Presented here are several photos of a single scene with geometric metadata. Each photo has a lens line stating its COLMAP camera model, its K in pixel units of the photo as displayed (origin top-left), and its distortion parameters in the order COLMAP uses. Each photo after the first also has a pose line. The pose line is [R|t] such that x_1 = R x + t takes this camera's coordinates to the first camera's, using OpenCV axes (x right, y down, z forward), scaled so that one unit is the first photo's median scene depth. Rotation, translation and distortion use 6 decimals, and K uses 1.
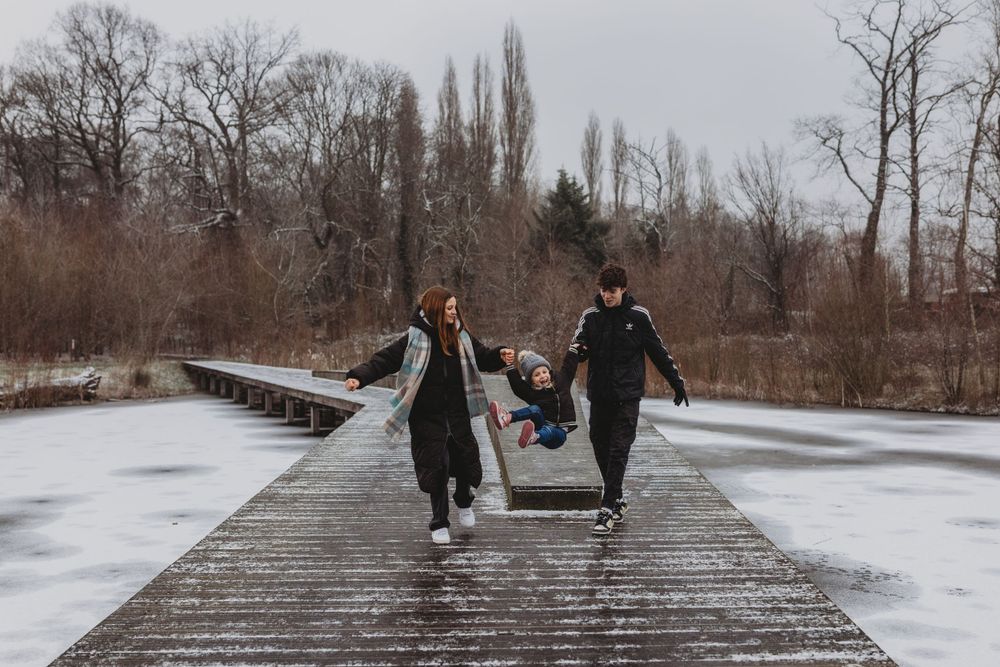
lens RADIAL K [[1028.8, 0, 502.4], [0, 1028.8, 342.0], [0, 0, 1]] dist [-0.000396, -0.013908]
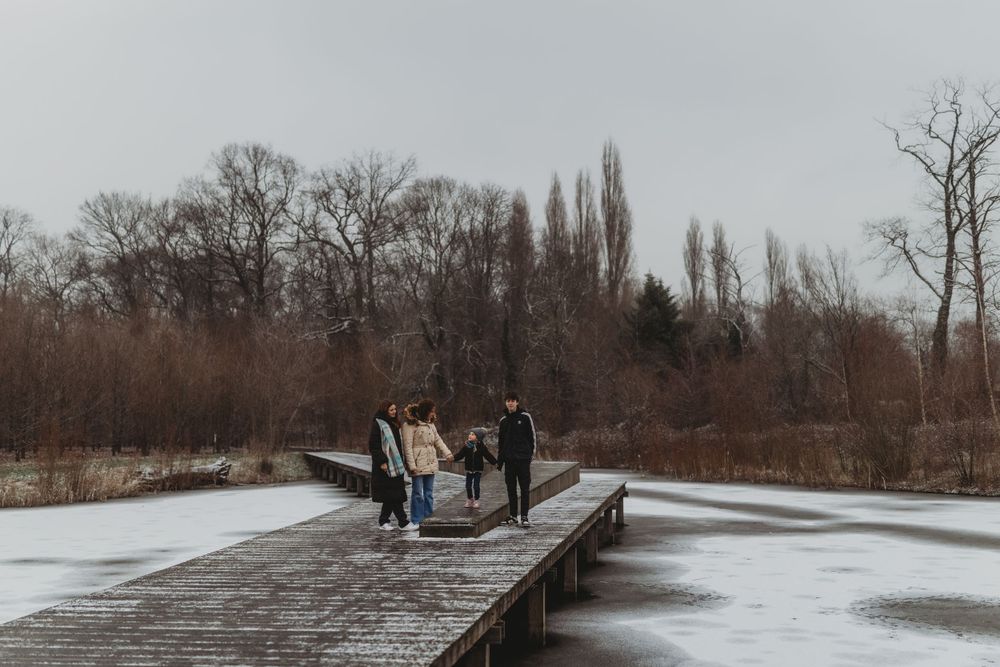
lens RADIAL K [[999.4, 0, 485.5], [0, 999.4, 336.5], [0, 0, 1]] dist [-0.005958, -0.001161]
pose [[0.989293, -0.022085, -0.144264, 0.043922], [0.007914, 0.995148, -0.098074, 0.000666], [0.145730, 0.095882, 0.984667, -0.070349]]
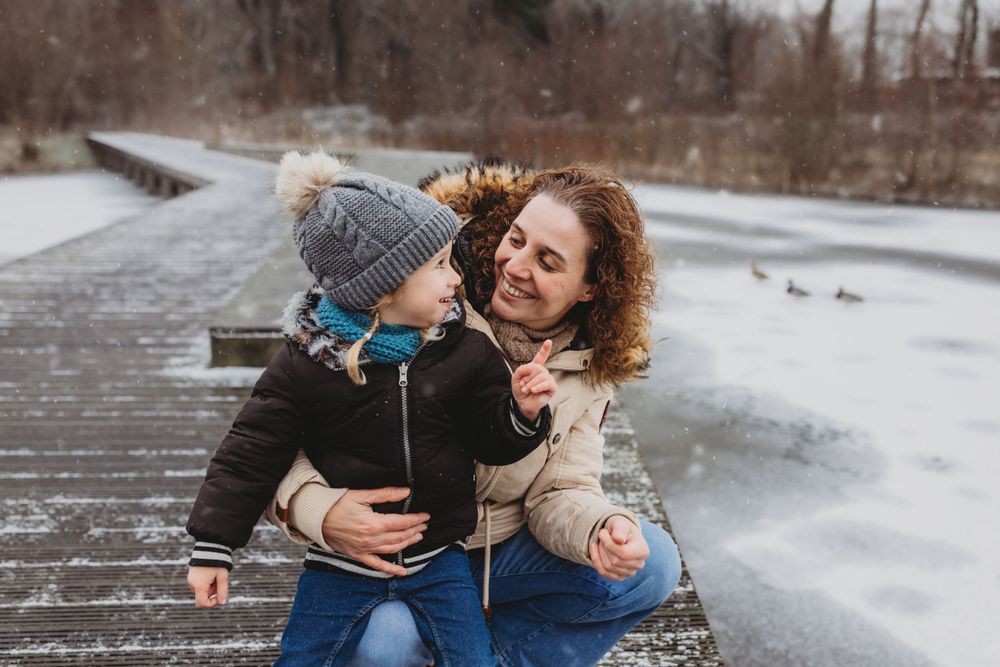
lens RADIAL K [[988.9, 0, 500.0], [0, 988.9, 333.5], [0, 0, 1]] dist [0.003906, -0.001787]
pose [[0.998997, 0.006985, 0.044235, 0.018647], [-0.015964, 0.978411, 0.206050, 0.003666], [-0.041841, -0.206549, 0.977541, 0.059172]]
